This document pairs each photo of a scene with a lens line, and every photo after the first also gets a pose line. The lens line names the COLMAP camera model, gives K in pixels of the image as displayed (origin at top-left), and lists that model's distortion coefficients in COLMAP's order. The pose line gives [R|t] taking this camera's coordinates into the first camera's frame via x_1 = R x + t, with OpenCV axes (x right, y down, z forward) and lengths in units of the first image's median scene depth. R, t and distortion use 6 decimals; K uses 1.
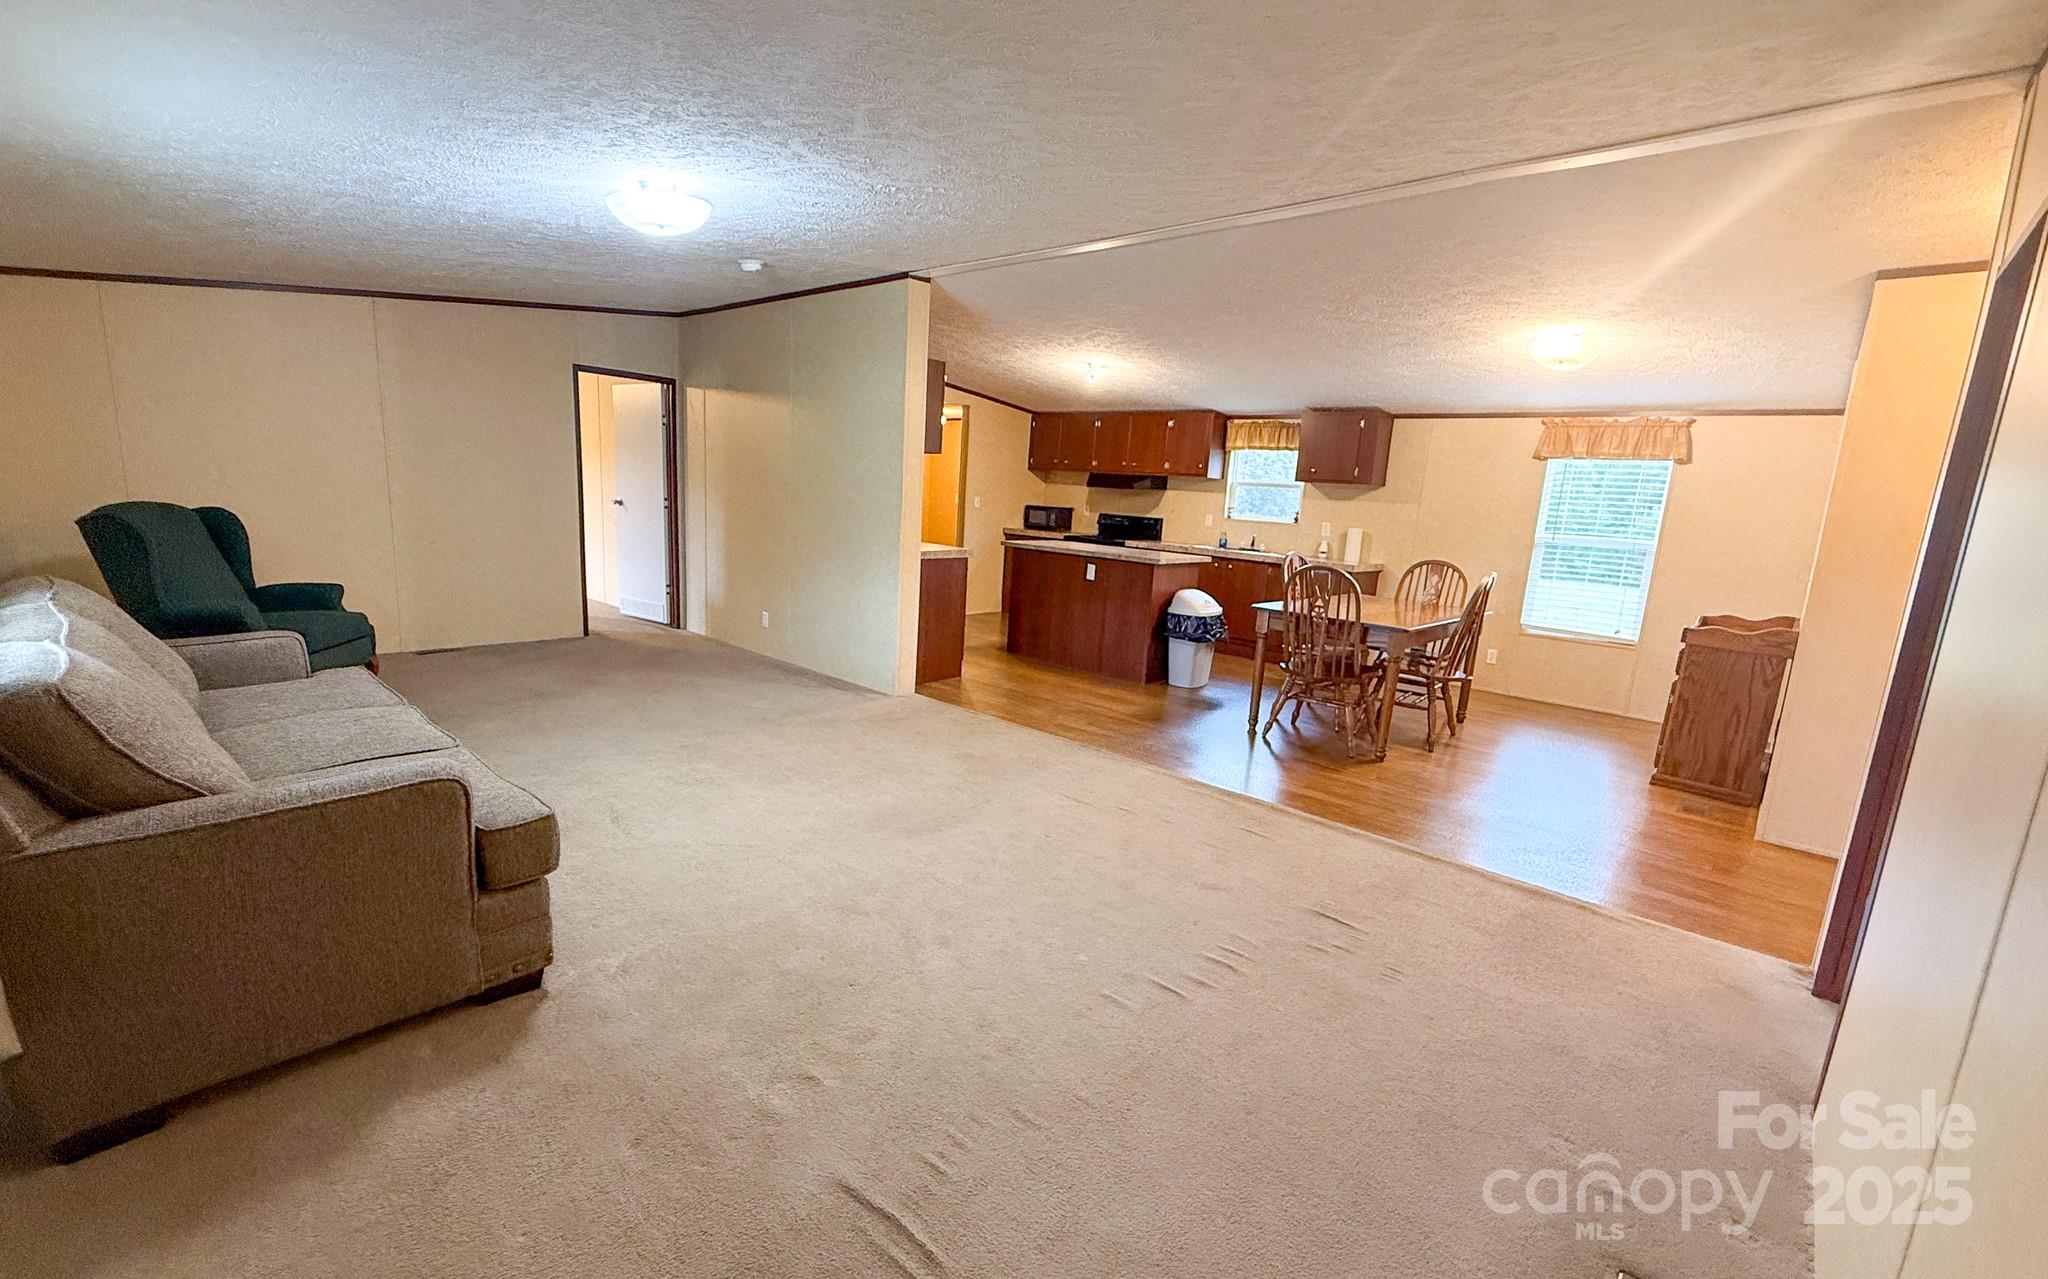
lens RADIAL K [[856.9, 0, 1031.0], [0, 856.9, 643.4], [0, 0, 1]] dist [0.014797, 0.000166]
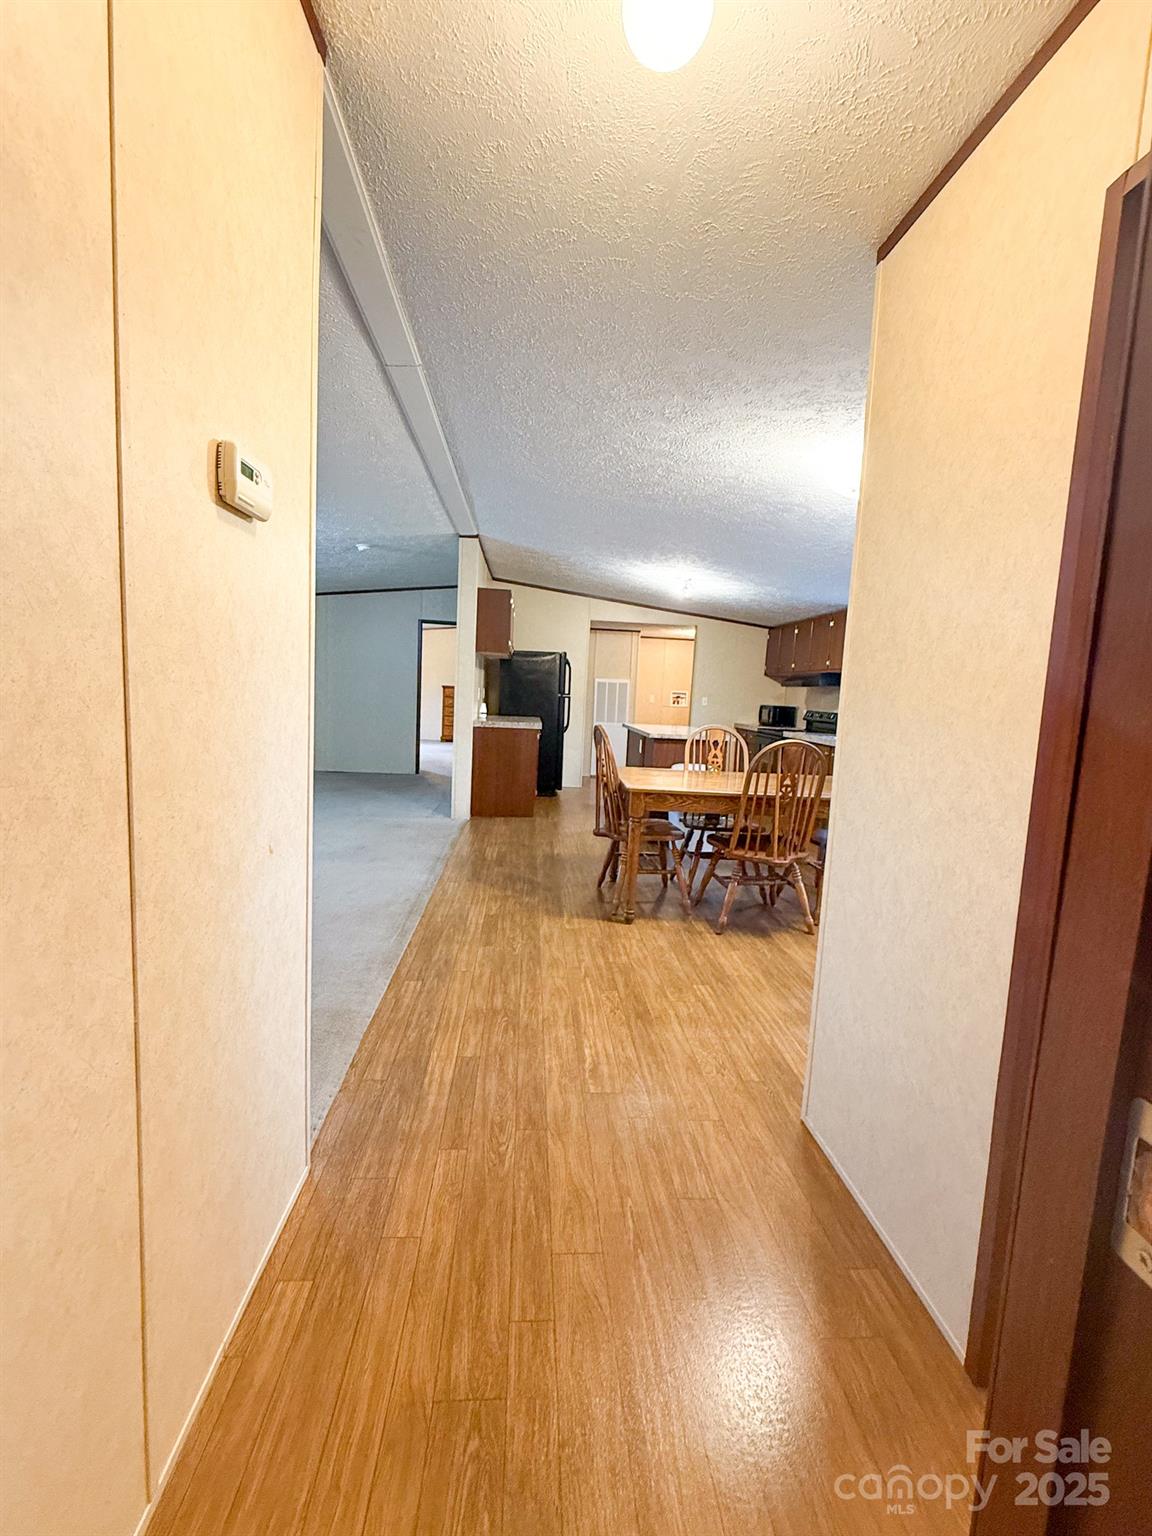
lens RADIAL K [[636.2, 0, 577.5], [0, 636.2, 766.9], [0, 0, 1]] dist [0.001965, -0.000373]
pose [[0.726515, 0.060407, -0.684490, 0.534882], [-0.130875, 0.990059, -0.051536, 0.003061], [0.674572, 0.127024, 0.727198, 0.253274]]
